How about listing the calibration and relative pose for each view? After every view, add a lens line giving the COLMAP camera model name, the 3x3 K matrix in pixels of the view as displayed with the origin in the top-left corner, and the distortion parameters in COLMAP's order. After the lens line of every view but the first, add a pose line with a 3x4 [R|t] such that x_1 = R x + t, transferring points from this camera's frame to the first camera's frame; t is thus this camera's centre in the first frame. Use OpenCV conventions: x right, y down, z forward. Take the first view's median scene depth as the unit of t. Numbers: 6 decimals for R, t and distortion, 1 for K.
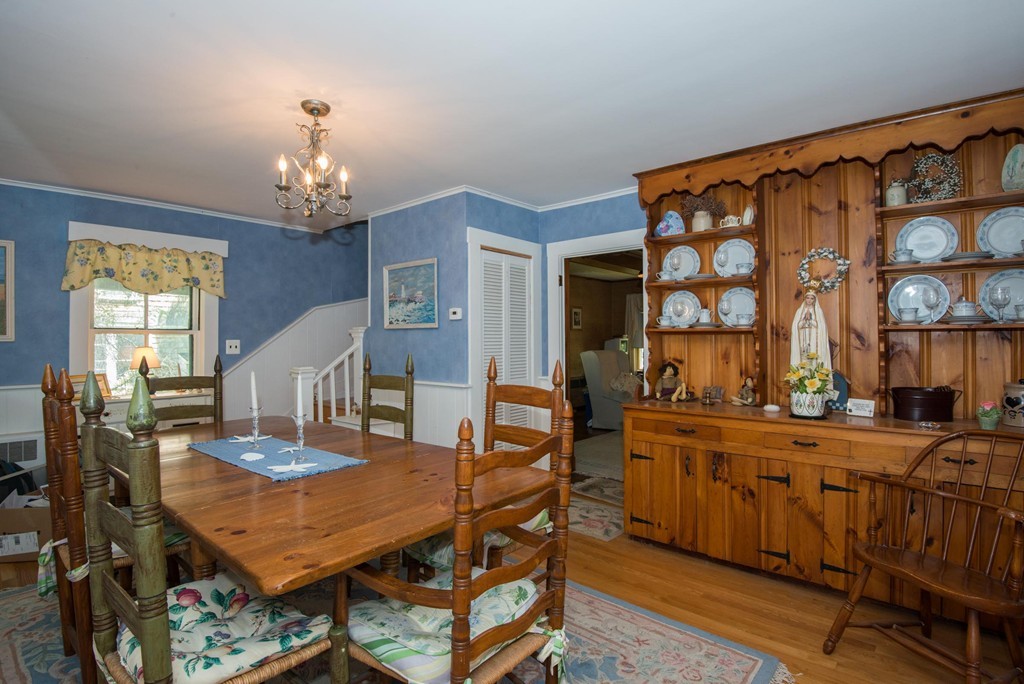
lens RADIAL K [[510.1, 0, 529.1], [0, 510.1, 336.0], [0, 0, 1]] dist [-0.020393, -0.001669]
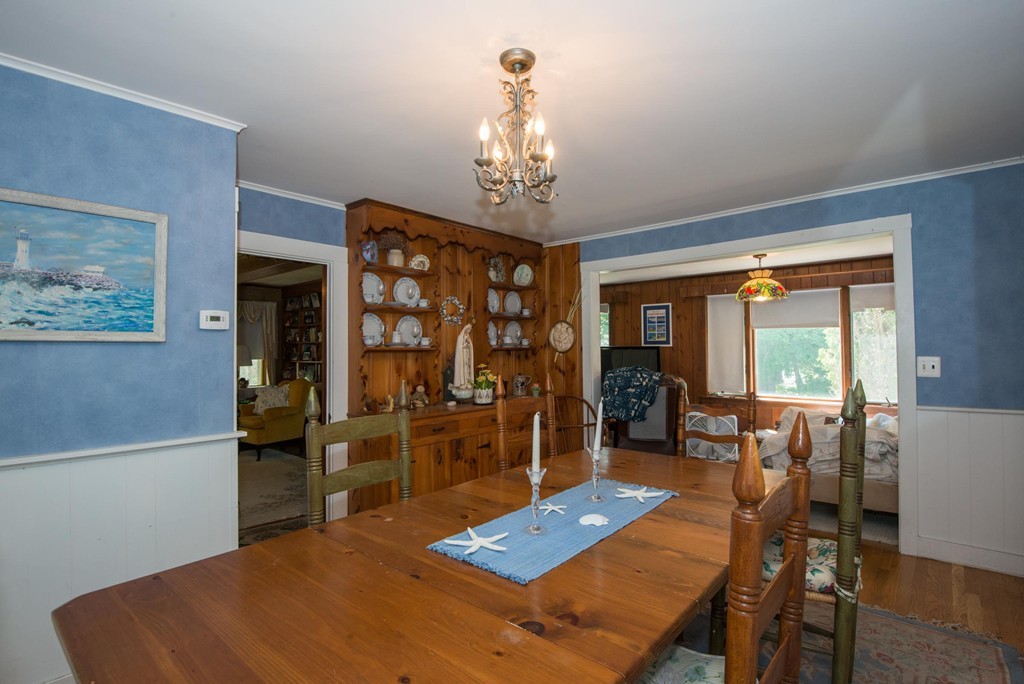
lens RADIAL K [[483.3, 0, 505.9], [0, 483.3, 334.8], [0, 0, 1]] dist [-0.013581, -0.013423]
pose [[0.036422, 0.031403, 0.998843, -0.683773], [-0.001243, 0.999507, -0.031379, -0.007535], [-0.999336, -0.000098, 0.036443, 0.610461]]
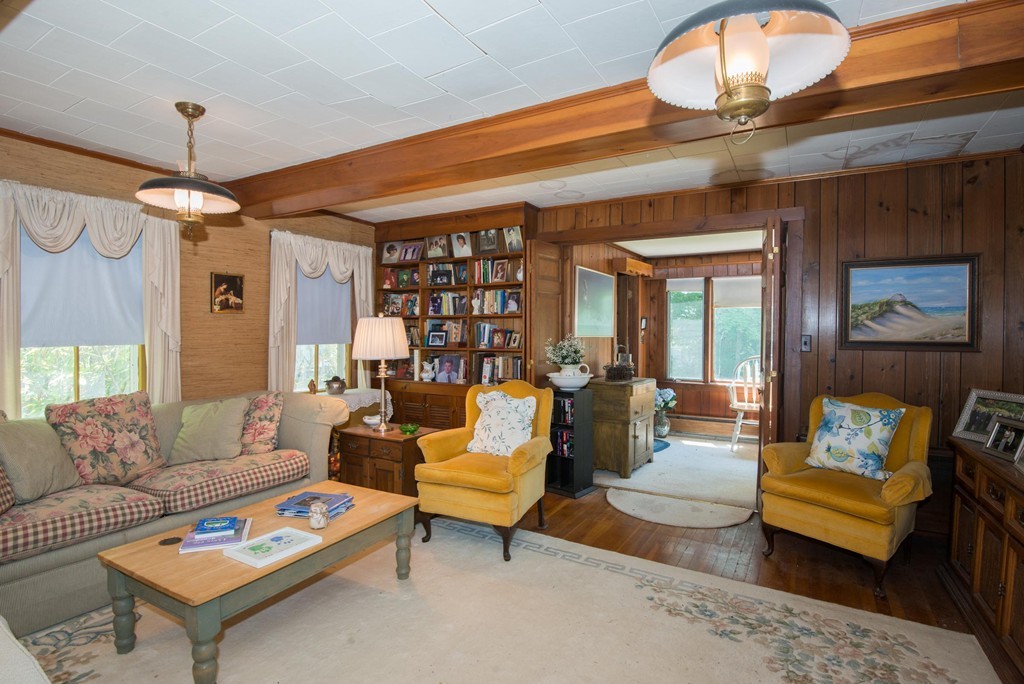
lens RADIAL K [[492.1, 0, 491.8], [0, 492.1, 336.0], [0, 0, 1]] dist [-0.015617, -0.000766]
pose [[-0.132939, -0.007543, 0.991095, 0.073757], [-0.012209, 0.999908, 0.005973, 0.002780], [-0.991049, -0.011306, -0.133019, 1.554454]]
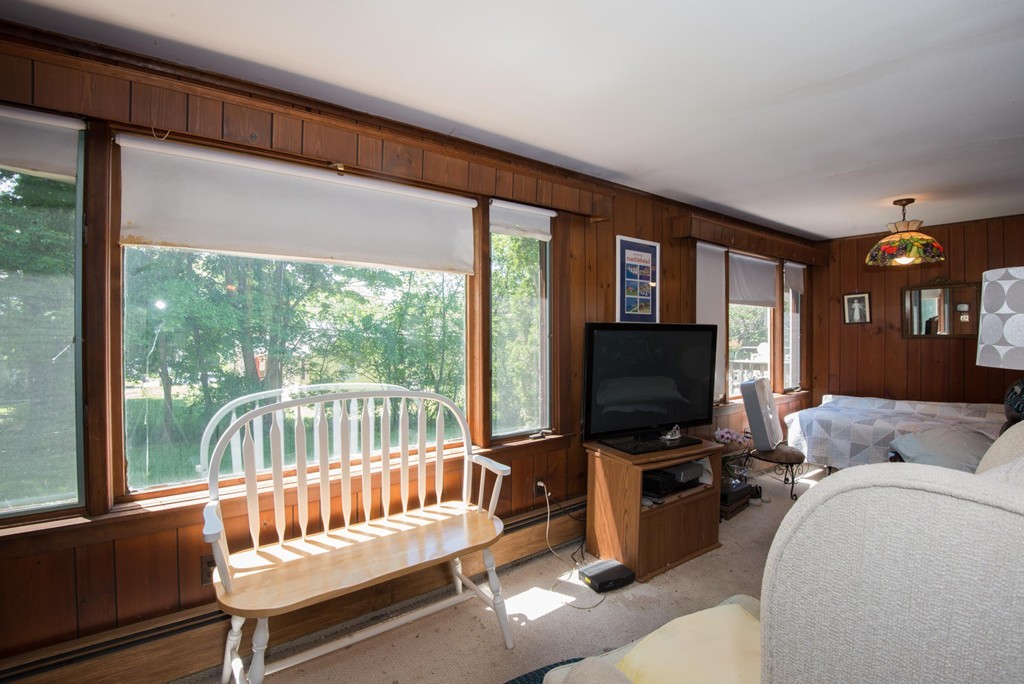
lens RADIAL K [[483.3, 0, 505.9], [0, 483.3, 334.8], [0, 0, 1]] dist [-0.013581, -0.013423]
pose [[-0.971491, 0.005428, 0.237014, 1.042254], [0.003618, 0.999961, -0.008071, 0.001144], [-0.237049, -0.006984, -0.971473, 1.009262]]
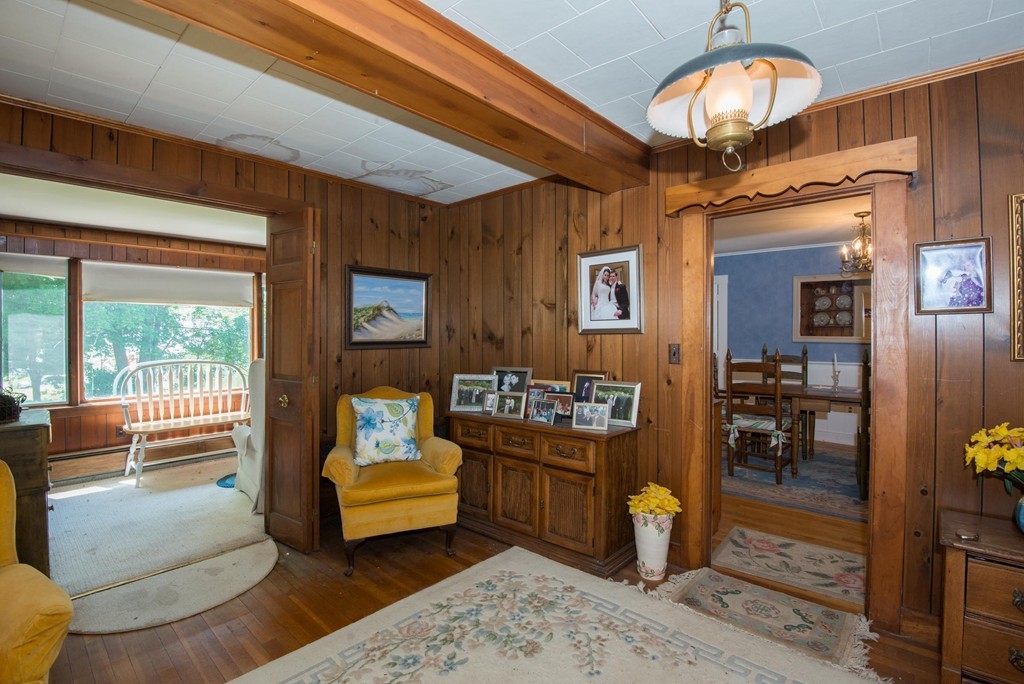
lens RADIAL K [[483.3, 0, 505.9], [0, 483.3, 334.8], [0, 0, 1]] dist [-0.013581, -0.013423]
pose [[-0.999105, 0.005355, 0.041947, 0.480928], [0.005166, 0.999976, -0.004609, 0.002177], [-0.041971, -0.004388, -0.999109, 1.700346]]
